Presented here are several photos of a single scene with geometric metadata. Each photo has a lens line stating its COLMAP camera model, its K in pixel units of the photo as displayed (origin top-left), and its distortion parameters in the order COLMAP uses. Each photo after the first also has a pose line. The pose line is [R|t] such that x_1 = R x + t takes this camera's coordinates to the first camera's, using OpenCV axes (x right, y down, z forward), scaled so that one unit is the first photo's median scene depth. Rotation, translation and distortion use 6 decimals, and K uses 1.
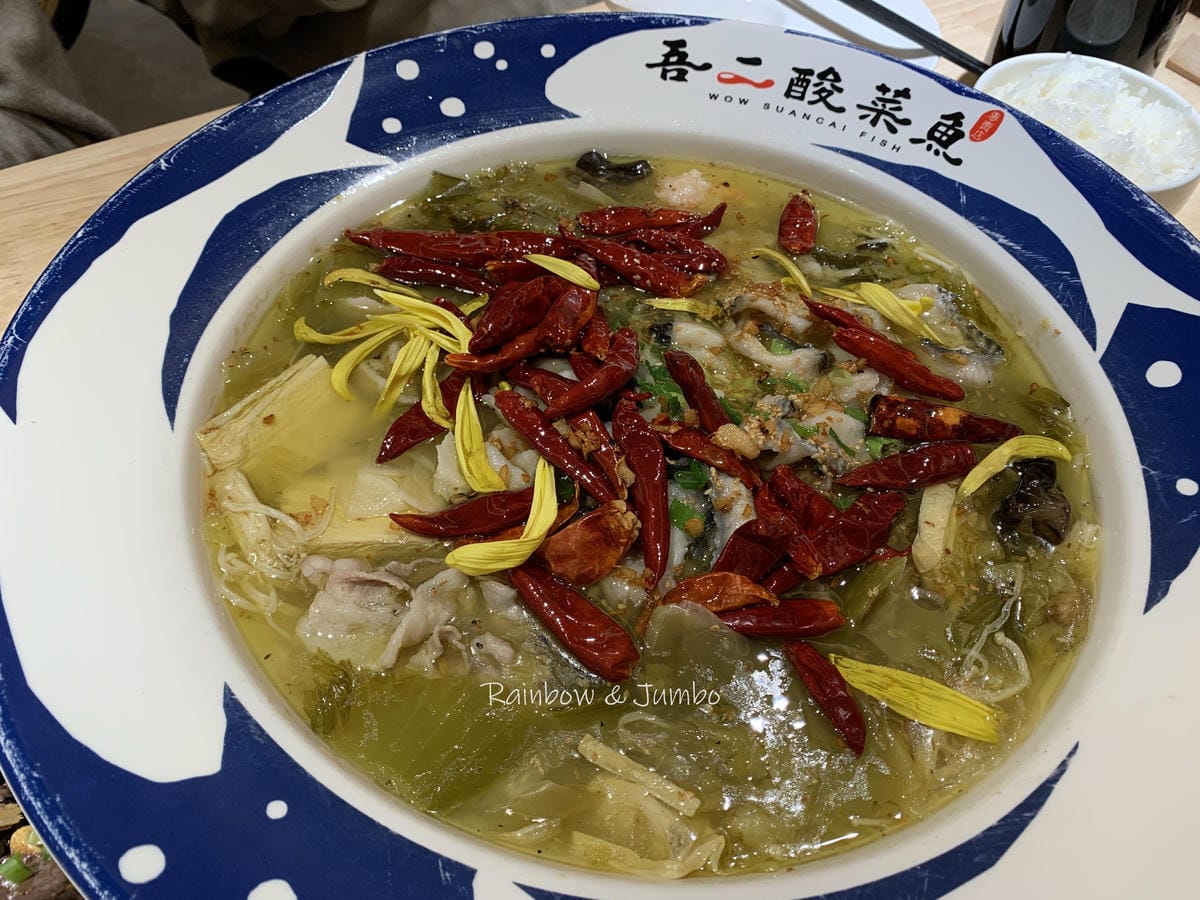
lens RADIAL K [[940.5, 0, 600.0], [0, 940.5, 450.0], [0, 0, 1]] dist [0.077291, -0.136188]
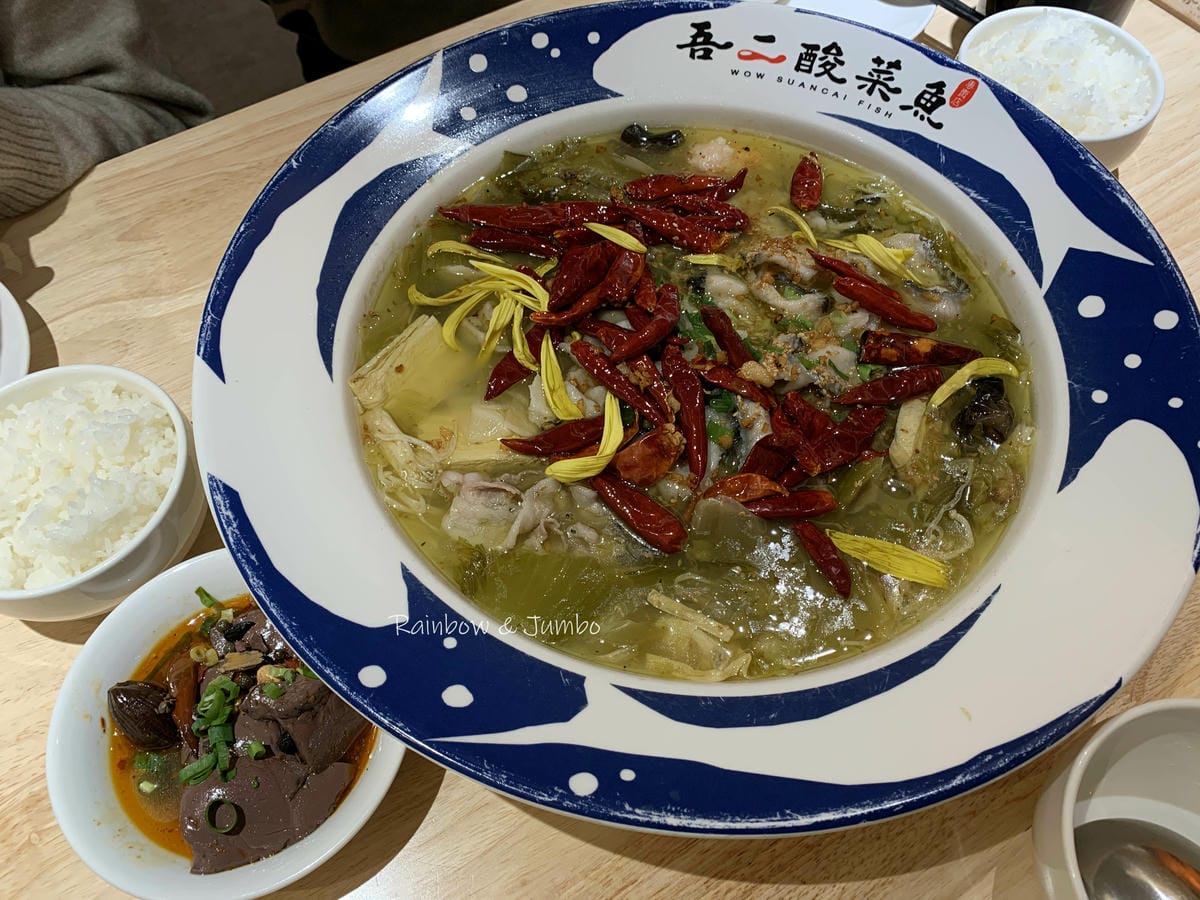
lens RADIAL K [[940.5, 0, 600.0], [0, 940.5, 450.0], [0, 0, 1]] dist [0.077291, -0.136188]
pose [[0.998544, -0.035716, -0.040425, -0.022693], [0.040085, 0.992786, 0.113005, -0.057856], [0.036098, -0.114461, 0.992772, -0.309063]]
